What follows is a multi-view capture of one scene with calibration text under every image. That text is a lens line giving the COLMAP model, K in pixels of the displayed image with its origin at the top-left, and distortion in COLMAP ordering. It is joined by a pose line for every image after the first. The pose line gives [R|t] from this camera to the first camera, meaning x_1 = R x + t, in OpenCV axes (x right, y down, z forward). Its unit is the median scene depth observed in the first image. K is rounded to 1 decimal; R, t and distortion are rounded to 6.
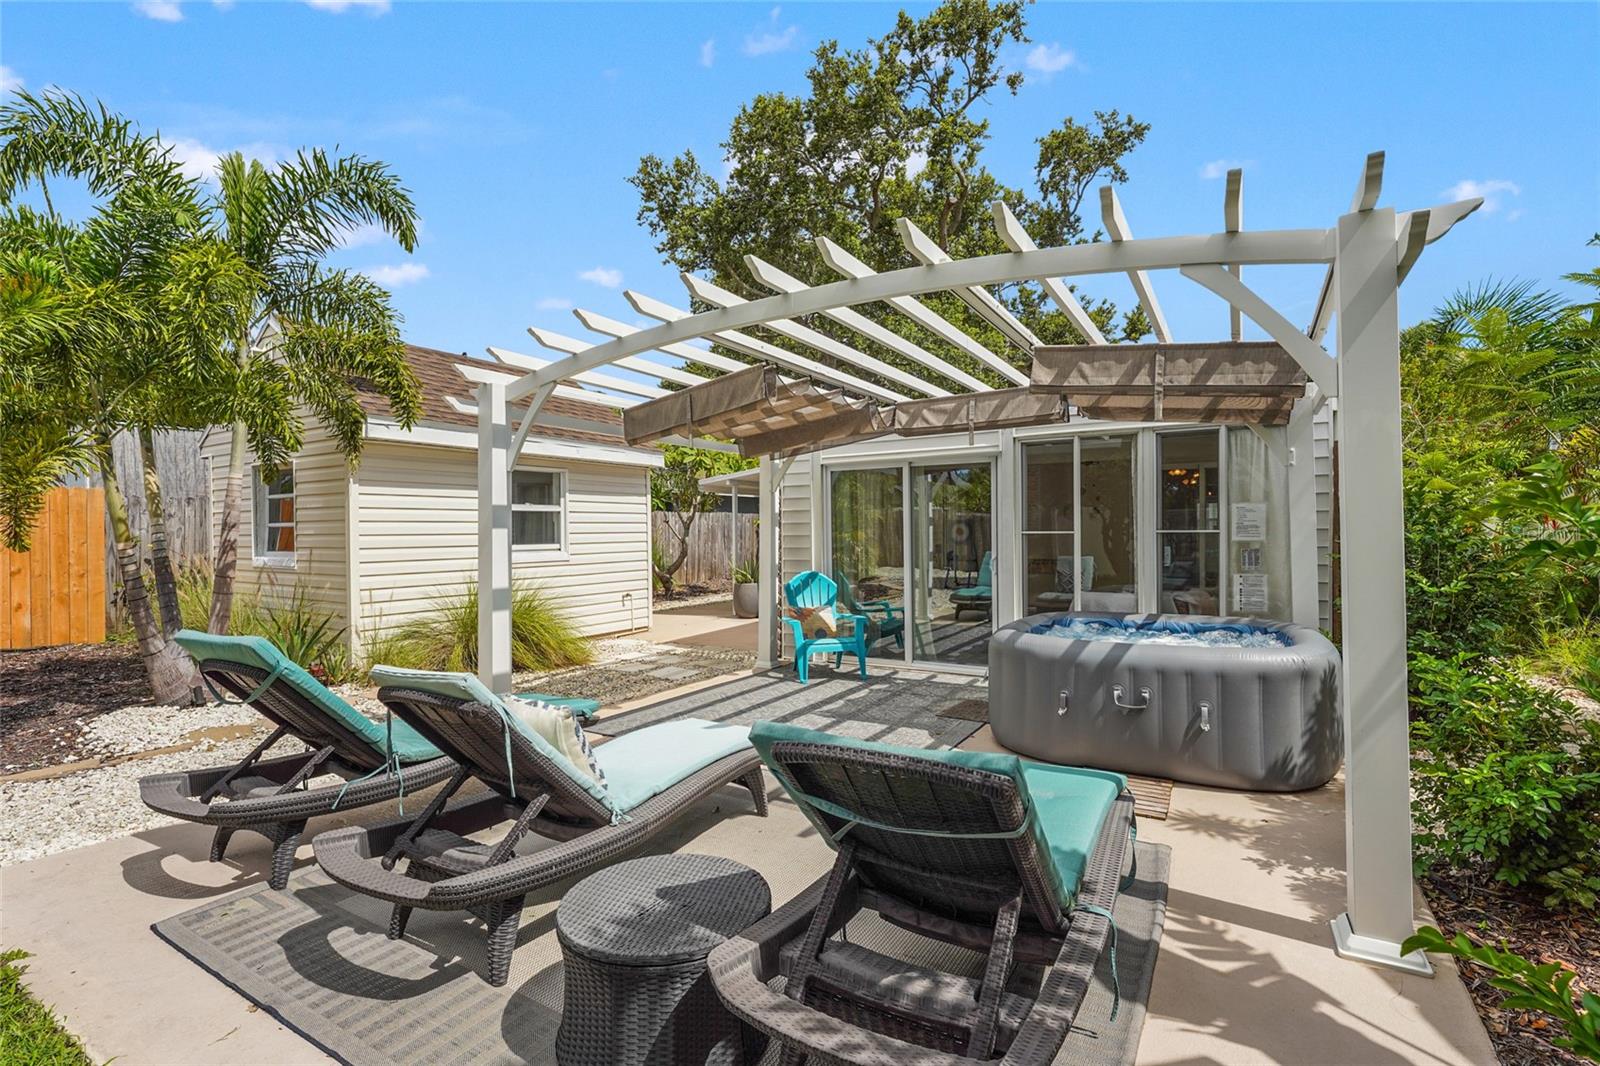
lens RADIAL K [[723.7, 0, 800.0], [0, 723.7, 533.0], [0, 0, 1]] dist [-0.002100, 0.000301]
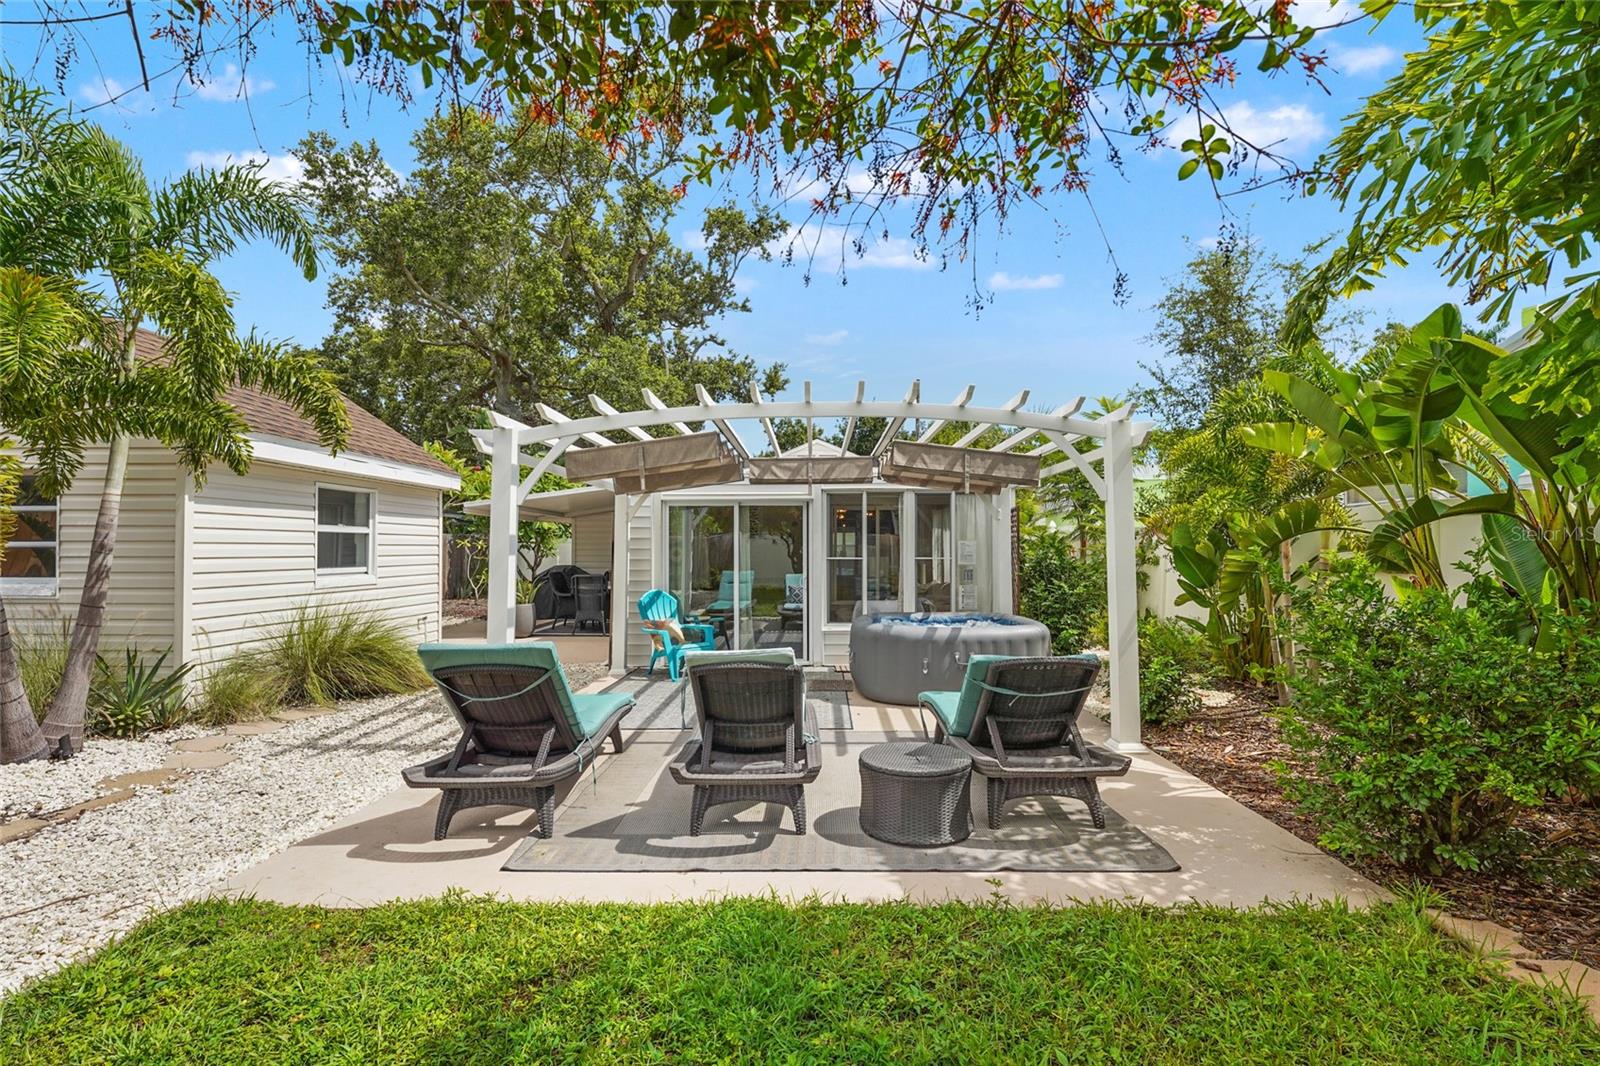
lens RADIAL K [[713.6, 0, 800.3], [0, 713.6, 524.8], [0, 0, 1]] dist [-0.000673, -0.000069]
pose [[0.863387, 0.027650, 0.503785, -0.307621], [-0.007135, 0.999067, -0.042605, -0.004567], [-0.504492, 0.033190, 0.862778, -0.107094]]
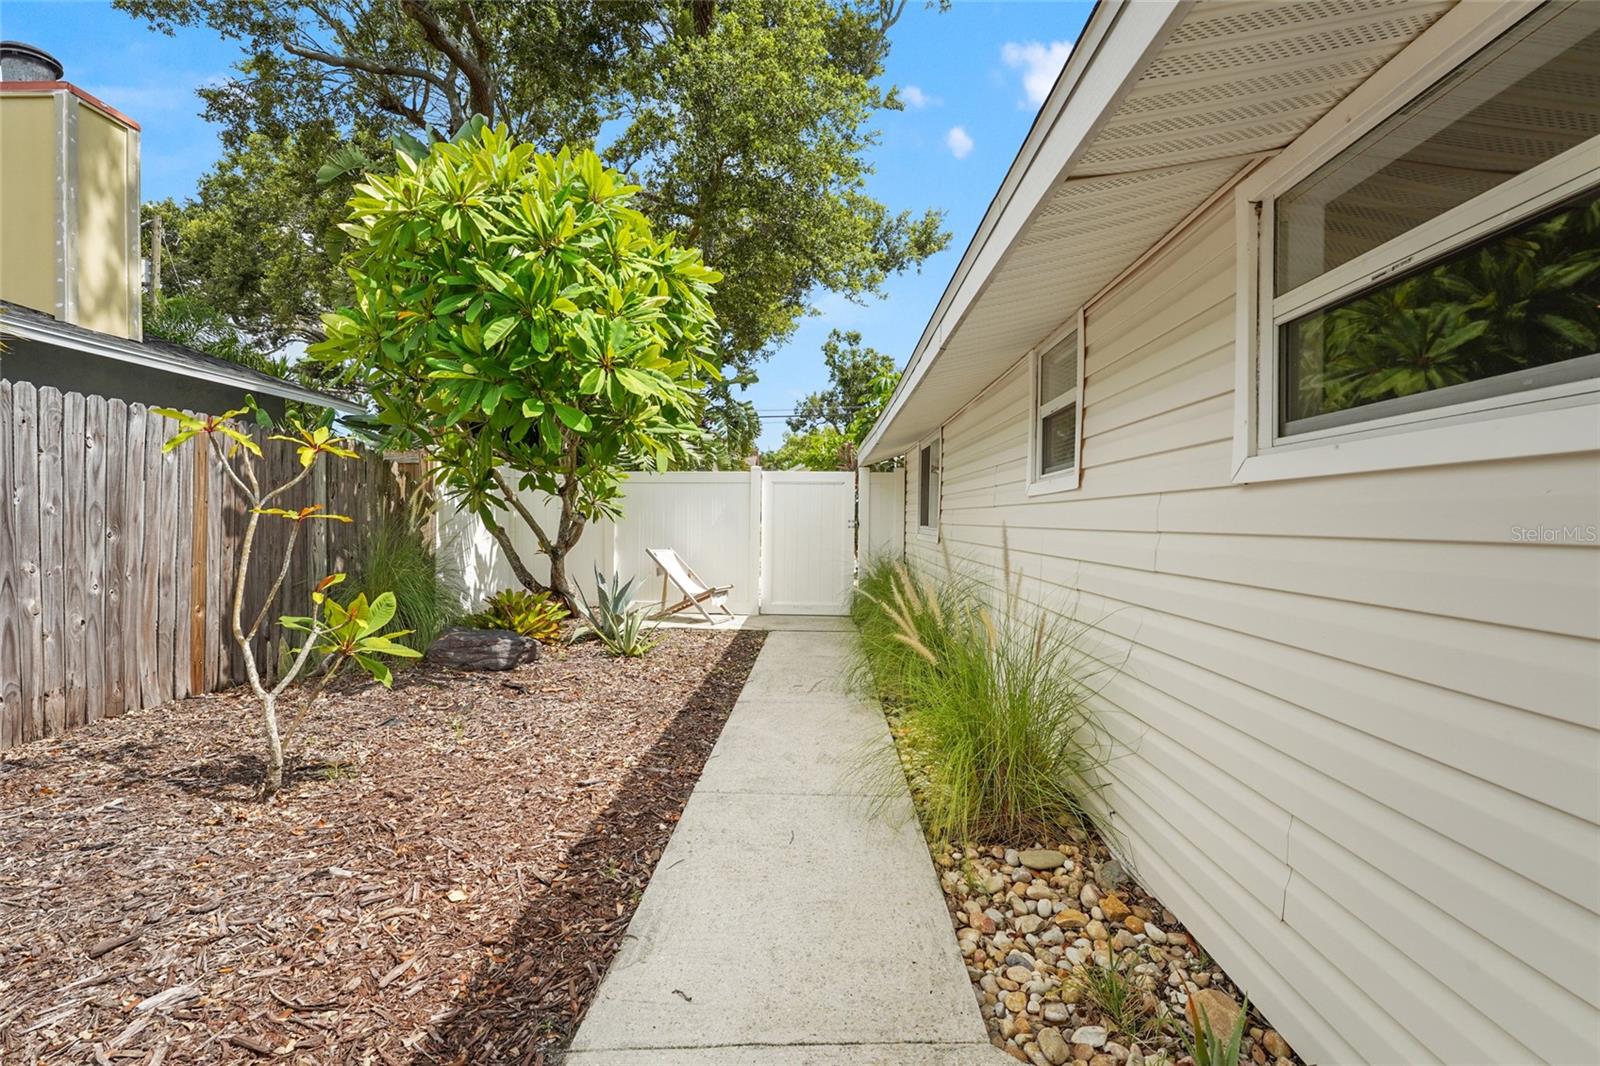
lens RADIAL K [[713.6, 0, 800.3], [0, 713.6, 524.8], [0, 0, 1]] dist [-0.000673, -0.000069]
pose [[0.853757, 0.014265, 0.520476, -0.060763], [-0.016370, 0.999866, -0.000552, 0.011704], [-0.520414, -0.008049, 0.853876, 1.552770]]
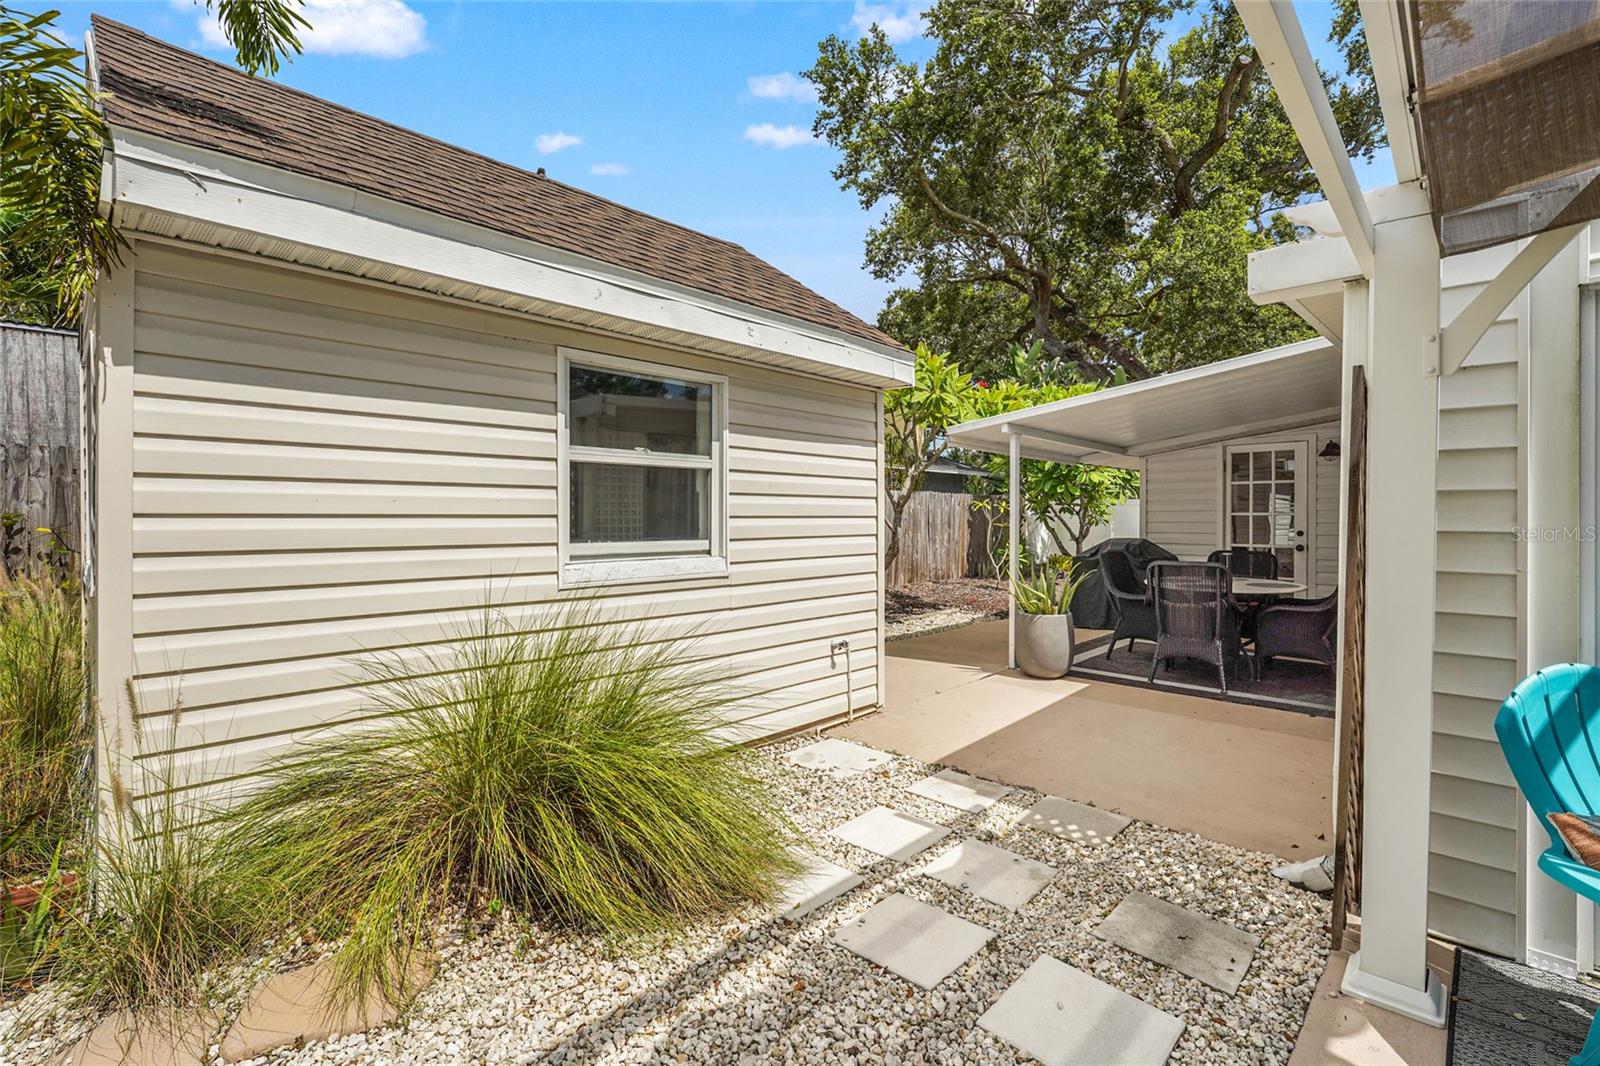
lens RADIAL K [[713.6, 0, 800.3], [0, 713.6, 524.8], [0, 0, 1]] dist [-0.000673, -0.000069]
pose [[0.978457, 0.012700, -0.206059, -0.179205], [-0.011075, 0.999898, 0.009036, 0.000848], [0.206152, -0.006559, 0.978498, 0.559739]]
